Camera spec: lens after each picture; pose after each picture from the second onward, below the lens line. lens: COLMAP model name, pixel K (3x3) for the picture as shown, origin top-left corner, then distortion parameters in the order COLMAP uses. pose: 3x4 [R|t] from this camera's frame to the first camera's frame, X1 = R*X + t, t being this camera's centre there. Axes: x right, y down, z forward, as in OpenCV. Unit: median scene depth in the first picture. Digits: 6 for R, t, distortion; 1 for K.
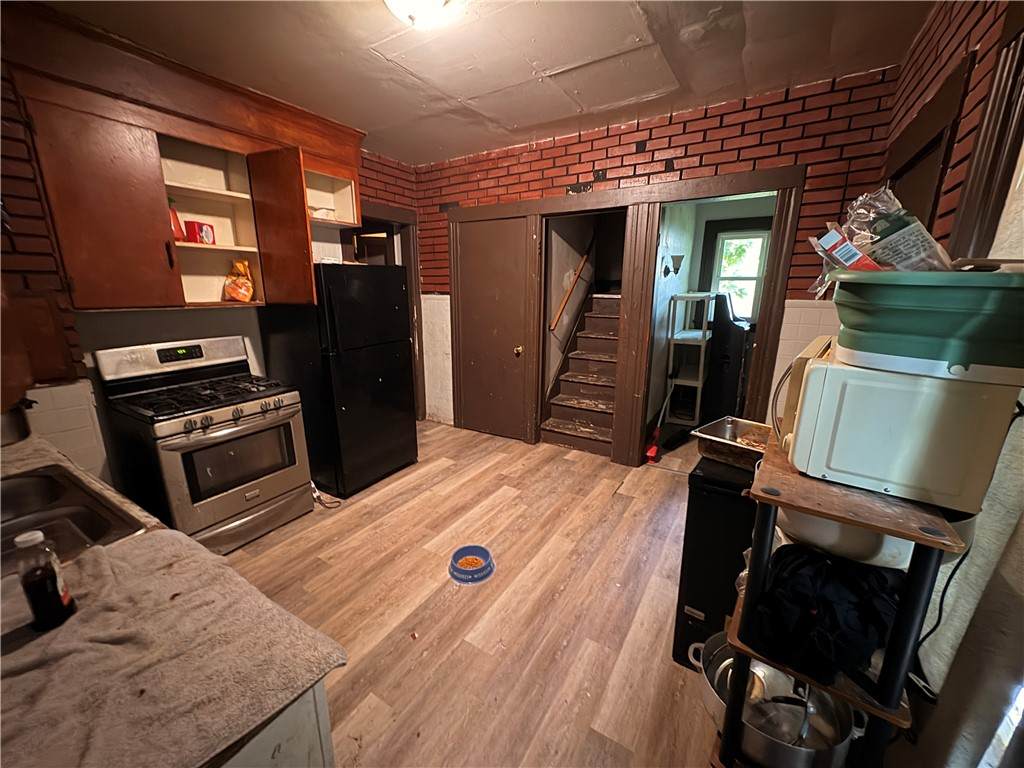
lens RADIAL K [[408.7, 0, 510.3], [0, 408.7, 388.3], [0, 0, 1]] dist [0.000170, -0.000021]
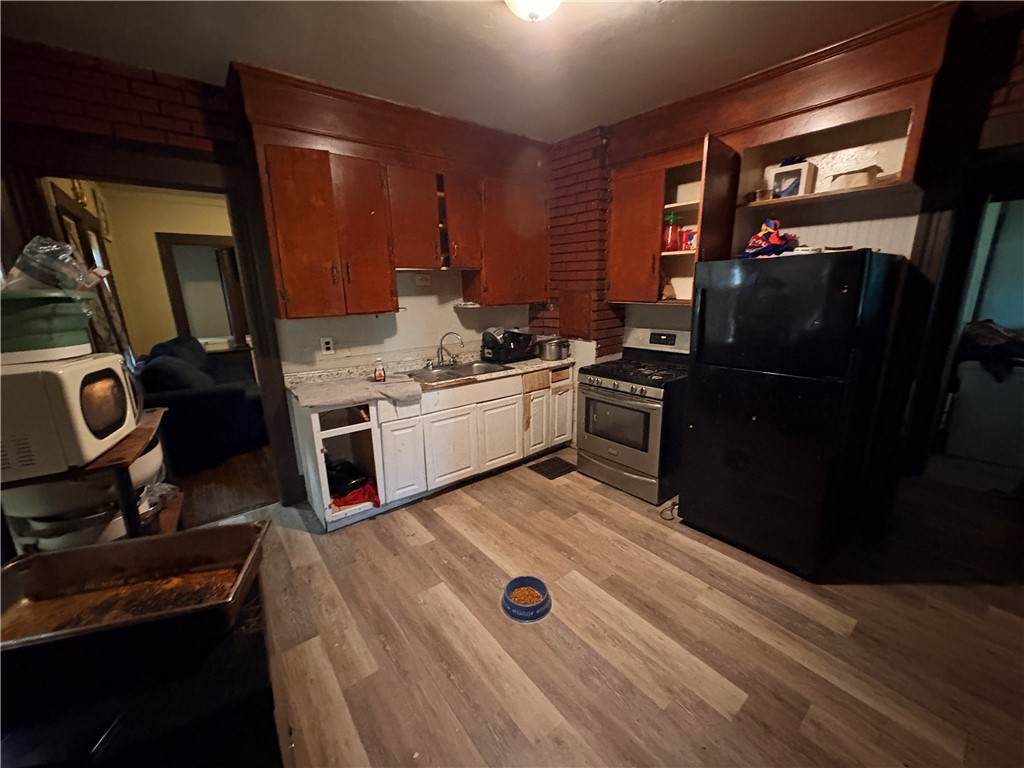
lens RADIAL K [[408.7, 0, 513.0], [0, 408.7, 384.7], [0, 0, 1]] dist [0.000170, -0.000021]
pose [[-0.342483, 0.229542, -0.911052, 0.585073], [-0.213804, 0.925212, 0.313482, -0.264004], [0.914873, 0.302149, -0.267792, 0.992804]]
